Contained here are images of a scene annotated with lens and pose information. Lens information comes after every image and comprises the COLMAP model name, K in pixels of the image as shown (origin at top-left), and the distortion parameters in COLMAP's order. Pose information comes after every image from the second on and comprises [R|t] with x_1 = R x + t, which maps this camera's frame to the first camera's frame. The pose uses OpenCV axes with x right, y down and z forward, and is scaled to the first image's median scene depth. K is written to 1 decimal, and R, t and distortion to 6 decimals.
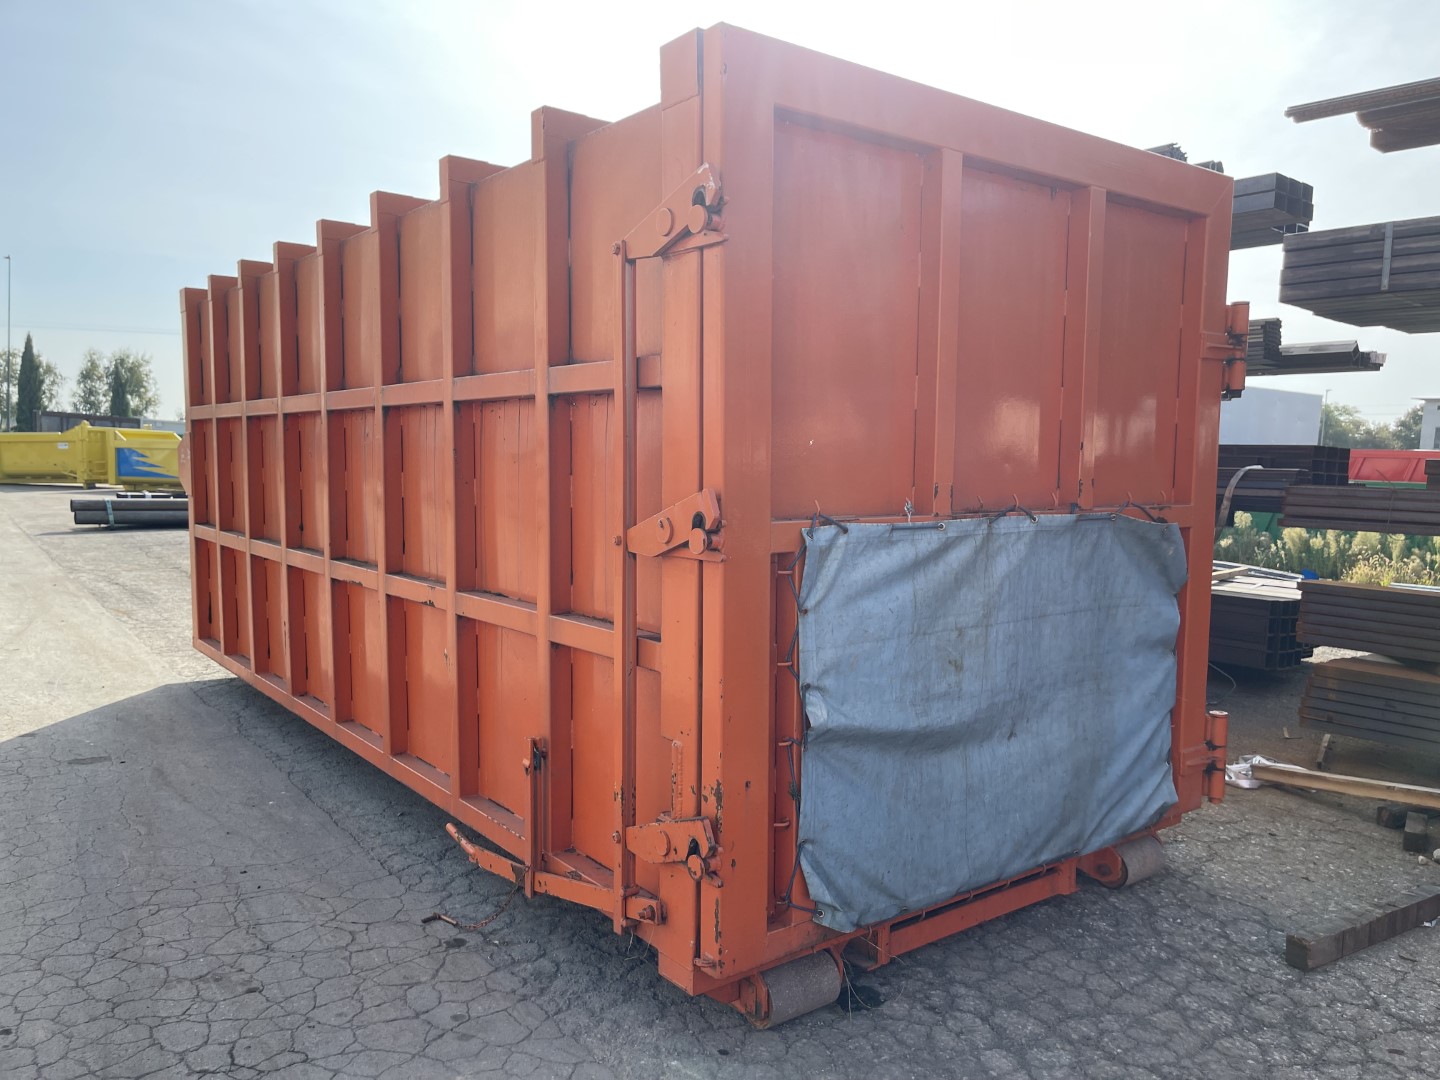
lens RADIAL K [[1104.4, 0, 720.0], [0, 1104.4, 540.0], [0, 0, 1]] dist [0.066773, -0.093911]
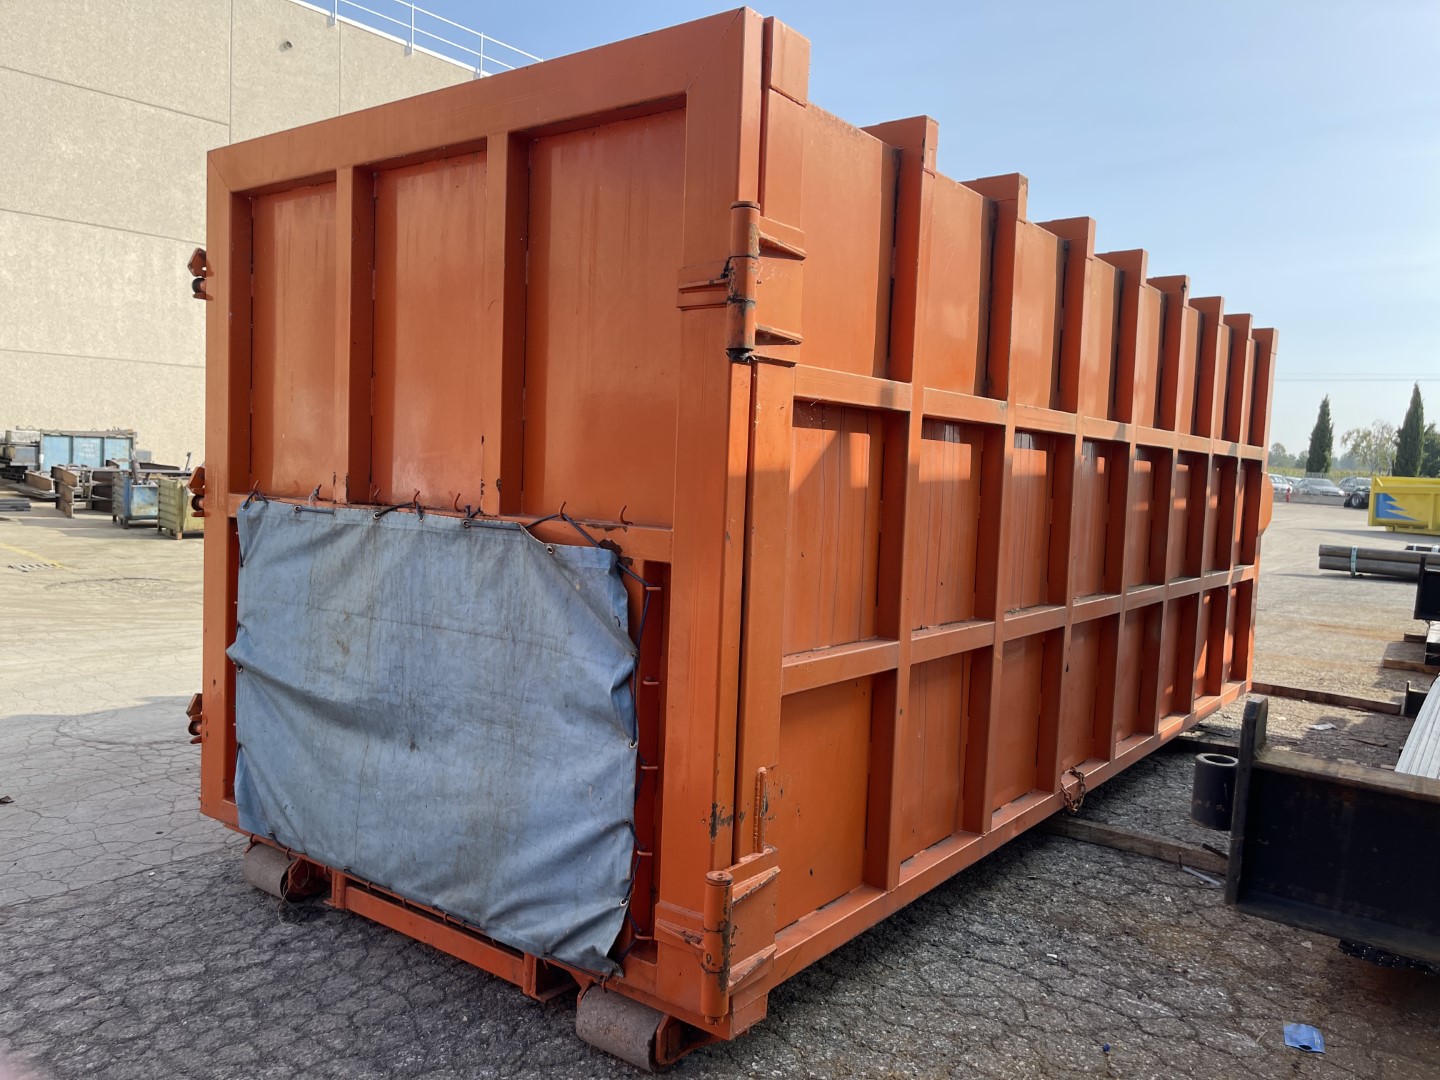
lens RADIAL K [[1089.4, 0, 720.0], [0, 1089.4, 540.0], [0, 0, 1]] dist [0.072885, -0.085027]
pose [[0.267320, 0.061729, -0.961629, 1.245567], [-0.112075, 0.993165, 0.032598, -0.058989], [0.957068, 0.099061, 0.272411, 1.001321]]
